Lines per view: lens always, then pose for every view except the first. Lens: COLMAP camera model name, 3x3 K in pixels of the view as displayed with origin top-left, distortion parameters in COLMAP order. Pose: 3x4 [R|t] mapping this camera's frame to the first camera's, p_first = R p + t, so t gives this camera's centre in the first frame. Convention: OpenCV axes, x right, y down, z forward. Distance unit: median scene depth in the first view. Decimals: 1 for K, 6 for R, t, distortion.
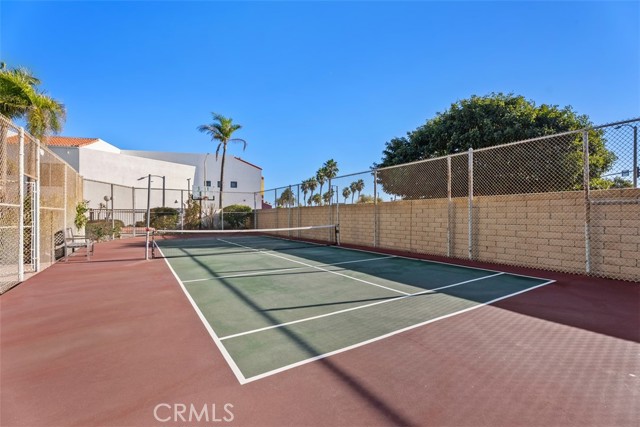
lens RADIAL K [[283.9, 0, 320.0], [0, 283.9, 213.5], [0, 0, 1]] dist [0.000347, 0.000270]
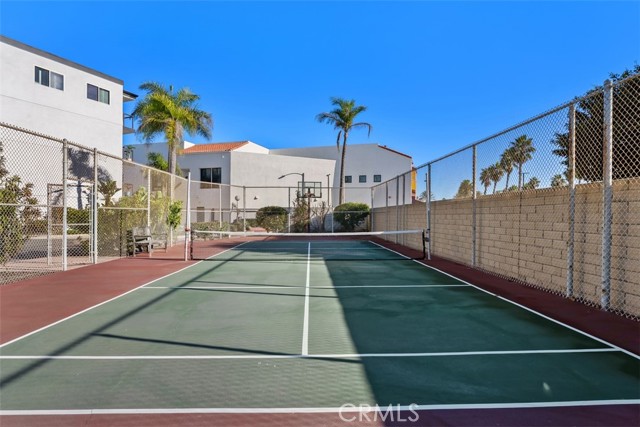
lens RADIAL K [[344.2, 0, 320.0], [0, 344.2, 213.5], [0, 0, 1]] dist [-0.019660, 0.001223]
pose [[0.855283, 0.002365, -0.518156, 0.151020], [-0.001823, 0.999997, 0.001556, -0.000332], [0.518158, -0.000386, 0.855285, 0.090750]]
